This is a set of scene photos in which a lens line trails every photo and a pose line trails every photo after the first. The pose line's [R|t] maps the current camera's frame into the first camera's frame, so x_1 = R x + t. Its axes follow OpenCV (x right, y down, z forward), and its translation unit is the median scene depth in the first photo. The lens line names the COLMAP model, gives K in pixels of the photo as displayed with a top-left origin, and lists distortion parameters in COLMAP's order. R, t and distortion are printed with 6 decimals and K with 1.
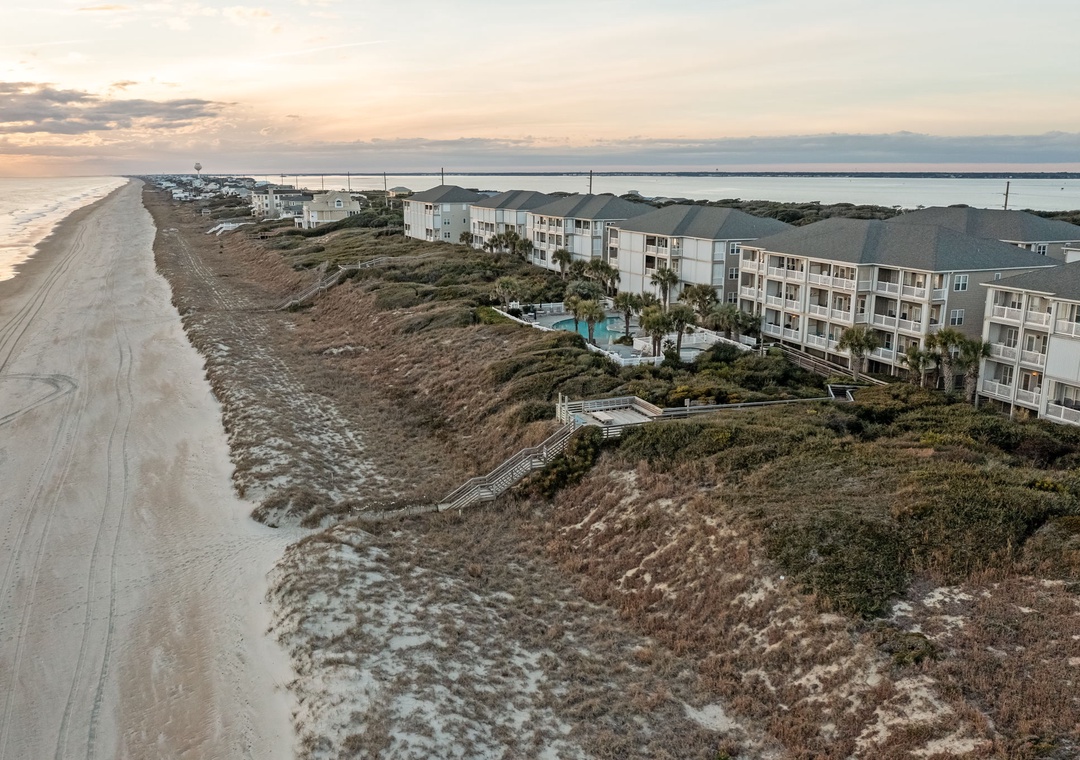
lens RADIAL K [[880.0, 0, 540.0], [0, 880.0, 380.0], [0, 0, 1]] dist [0.005899, -0.000935]
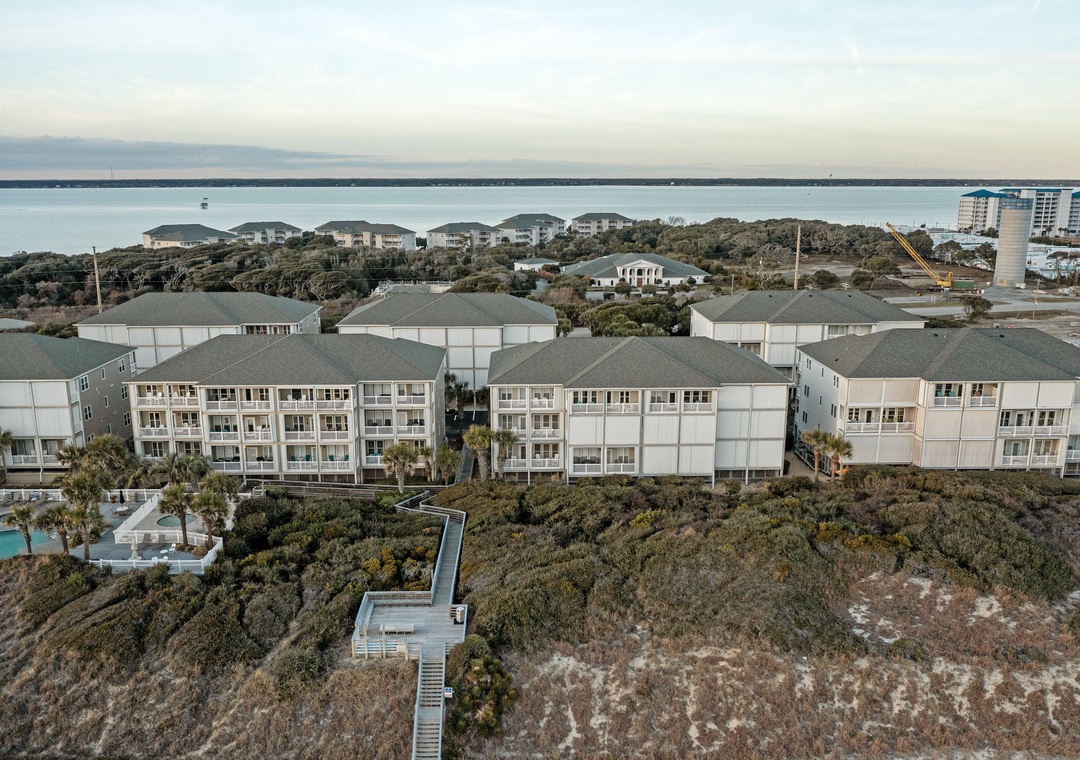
lens RADIAL K [[880.0, 0, 540.0], [0, 880.0, 380.0], [0, 0, 1]] dist [0.005899, -0.000935]
pose [[0.354024, -0.211330, 0.911047, -0.888440], [0.220177, 0.965588, 0.138424, -0.407906], [-0.908950, 0.151586, 0.388371, 0.689662]]
